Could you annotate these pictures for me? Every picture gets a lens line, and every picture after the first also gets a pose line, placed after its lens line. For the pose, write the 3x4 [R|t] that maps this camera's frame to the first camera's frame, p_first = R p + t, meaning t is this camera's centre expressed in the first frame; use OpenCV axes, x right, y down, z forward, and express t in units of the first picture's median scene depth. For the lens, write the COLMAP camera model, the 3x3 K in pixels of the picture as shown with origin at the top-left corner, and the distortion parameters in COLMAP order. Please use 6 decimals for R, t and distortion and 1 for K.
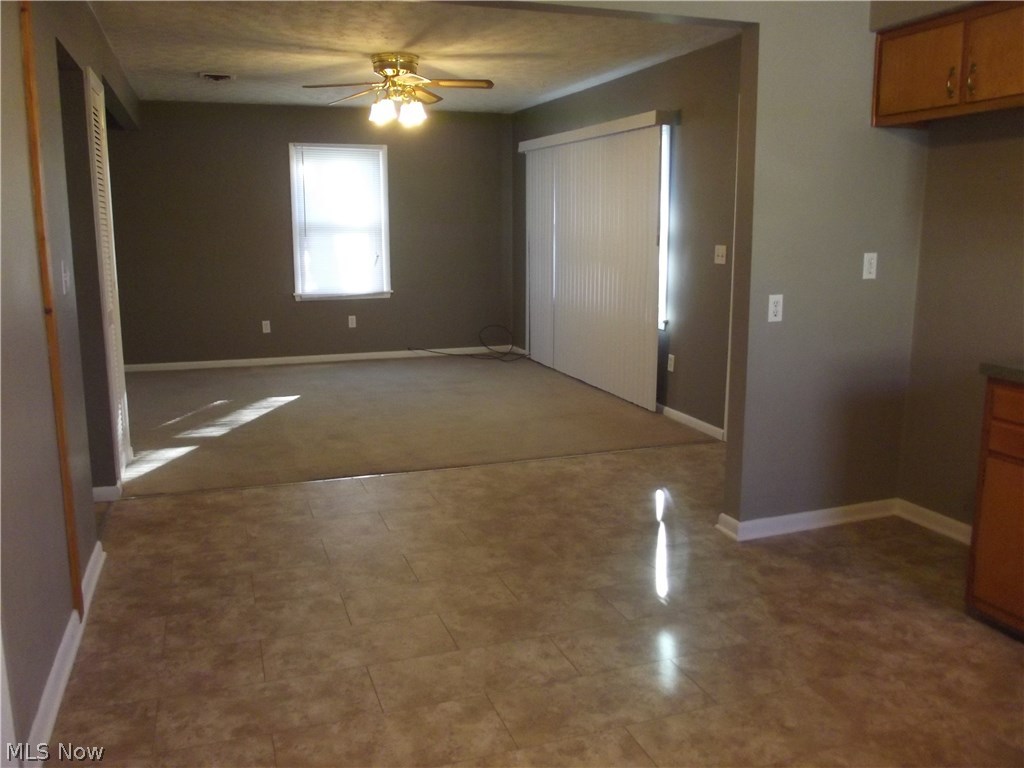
lens RADIAL K [[853.7, 0, 532.6], [0, 853.7, 386.3], [0, 0, 1]] dist [-0.041521, 0.009813]
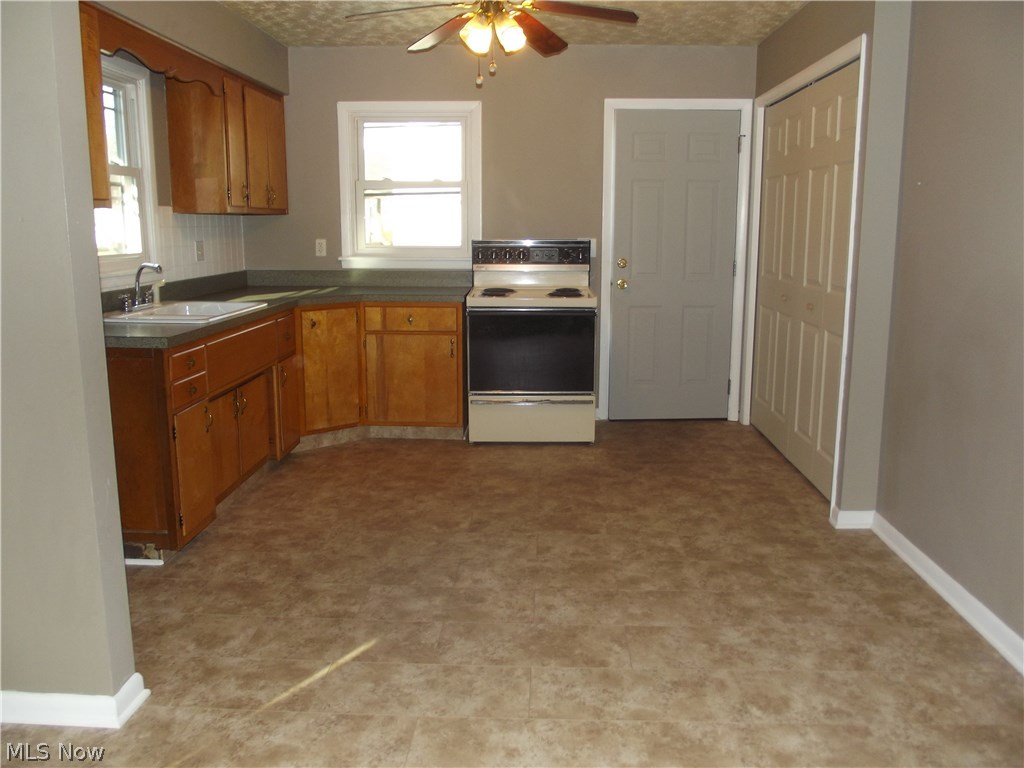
lens RADIAL K [[853.7, 0, 532.6], [0, 853.7, 386.3], [0, 0, 1]] dist [-0.041521, 0.009813]
pose [[-0.927668, -0.073750, 0.366050, -0.352901], [0.063874, 0.934512, 0.350155, -0.343377], [-0.367901, 0.348209, -0.862206, 1.901650]]
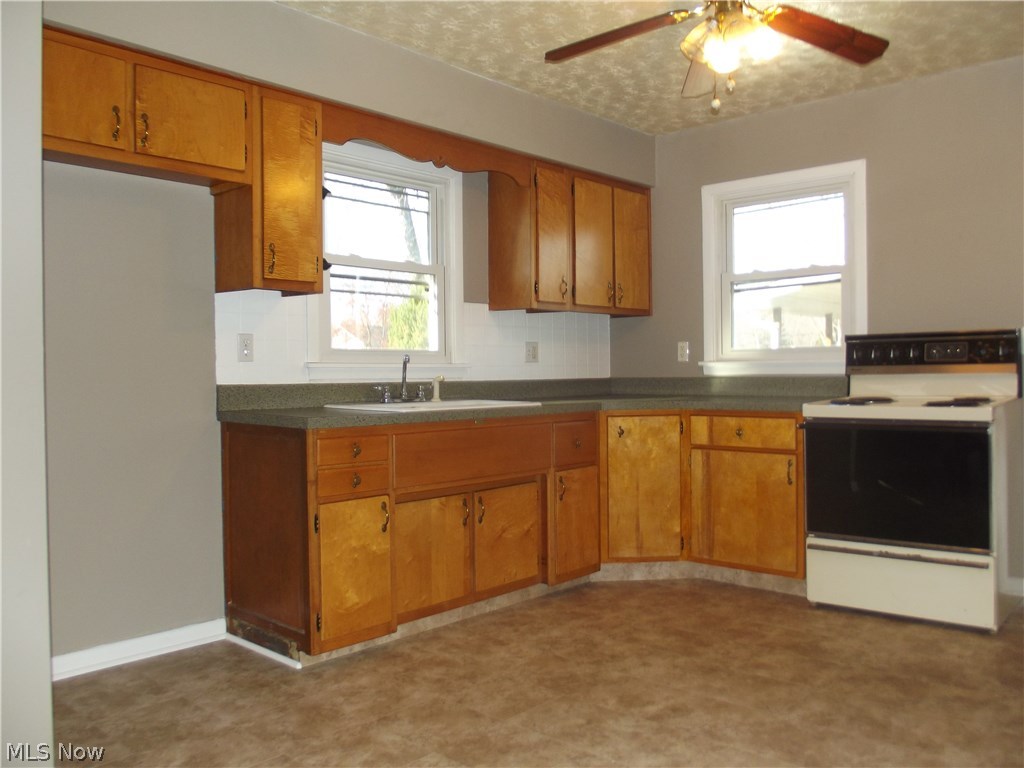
lens RADIAL K [[855.8, 0, 528.7], [0, 855.8, 370.7], [0, 0, 1]] dist [-0.057031, 0.010672]
pose [[-0.468298, 0.005395, 0.883554, -0.557546], [0.172783, 0.981234, 0.085586, -0.132514], [-0.866512, 0.192743, -0.460443, 1.299361]]
